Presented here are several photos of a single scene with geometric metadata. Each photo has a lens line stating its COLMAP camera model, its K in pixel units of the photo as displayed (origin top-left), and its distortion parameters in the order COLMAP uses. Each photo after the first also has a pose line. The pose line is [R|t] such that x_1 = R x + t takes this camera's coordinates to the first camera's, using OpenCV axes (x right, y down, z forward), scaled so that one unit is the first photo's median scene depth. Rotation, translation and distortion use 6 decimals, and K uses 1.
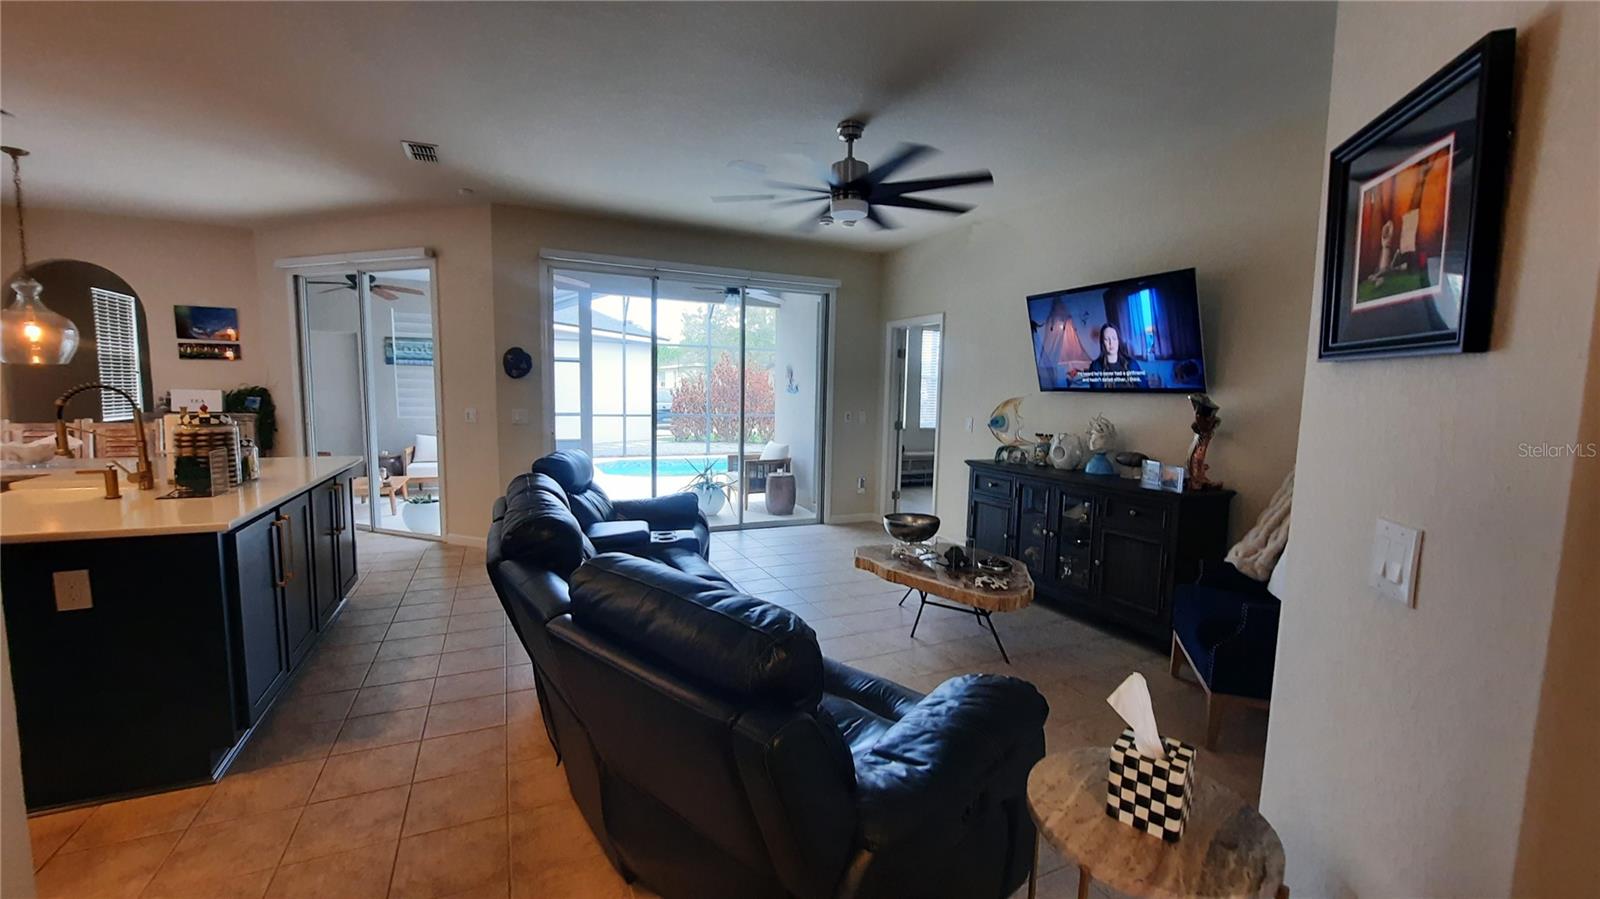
lens RADIAL K [[641.5, 0, 800.9], [0, 641.5, 454.3], [0, 0, 1]] dist [-0.003124, -0.004294]
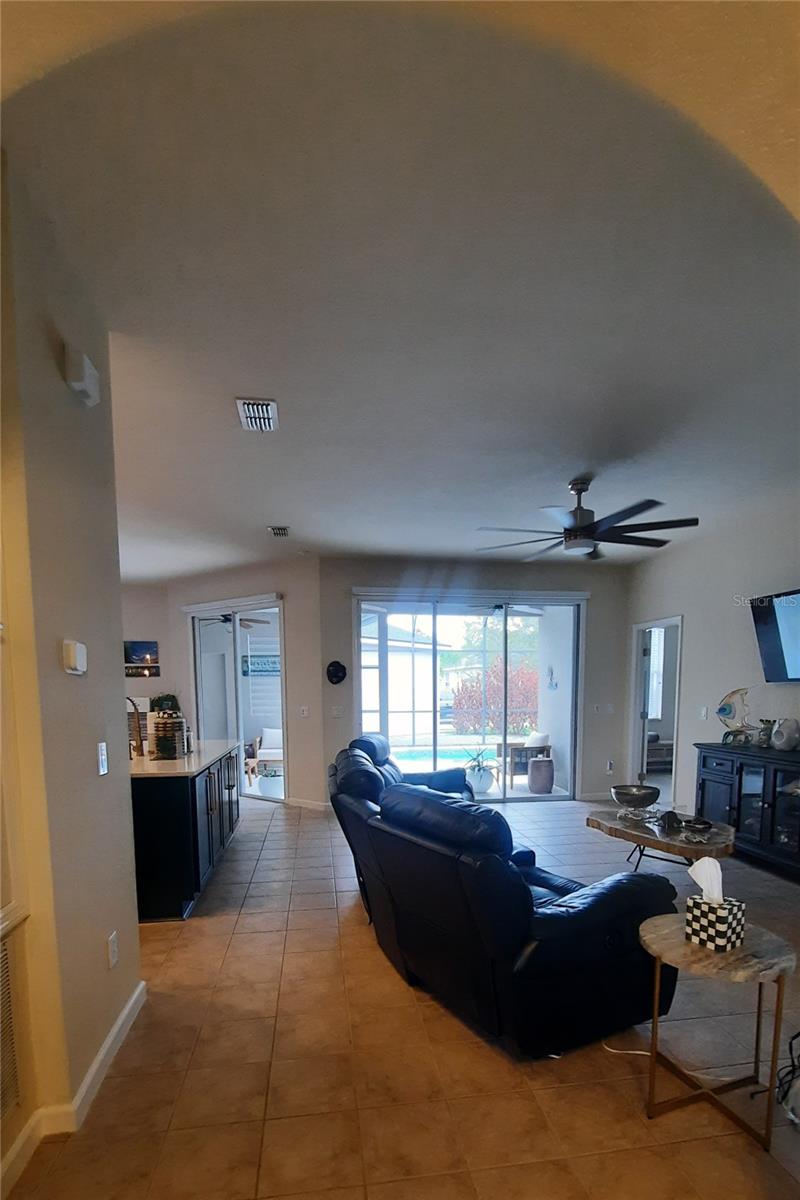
lens RADIAL K [[585.5, 0, 418.5], [0, 585.5, 616.2], [0, 0, 1]] dist [0.002117, 0.000077]
pose [[0.966005, -0.058313, -0.251860, 0.049024], [0.001395, 0.975390, -0.220481, 0.016205], [0.258518, 0.212634, 0.942314, -0.162581]]
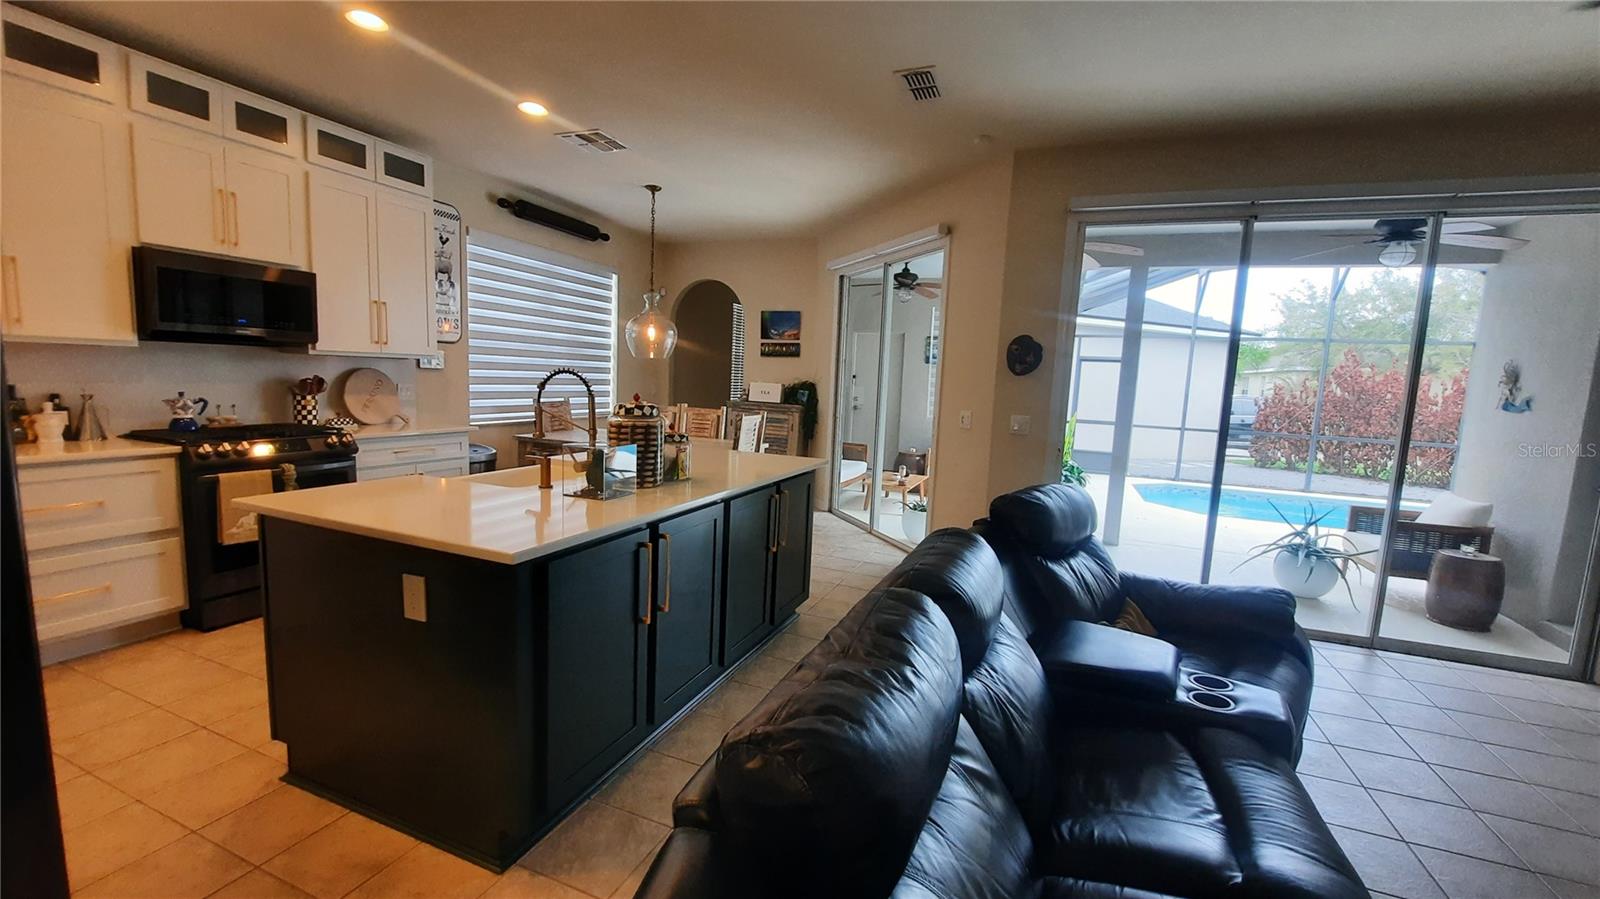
lens RADIAL K [[641.5, 0, 800.9], [0, 641.5, 454.3], [0, 0, 1]] dist [-0.003124, -0.004294]
pose [[0.685691, 0.097777, -0.721296, -0.055685], [-0.102453, 0.994036, 0.037354, -0.023935], [0.720647, 0.048286, 0.691619, 0.261430]]
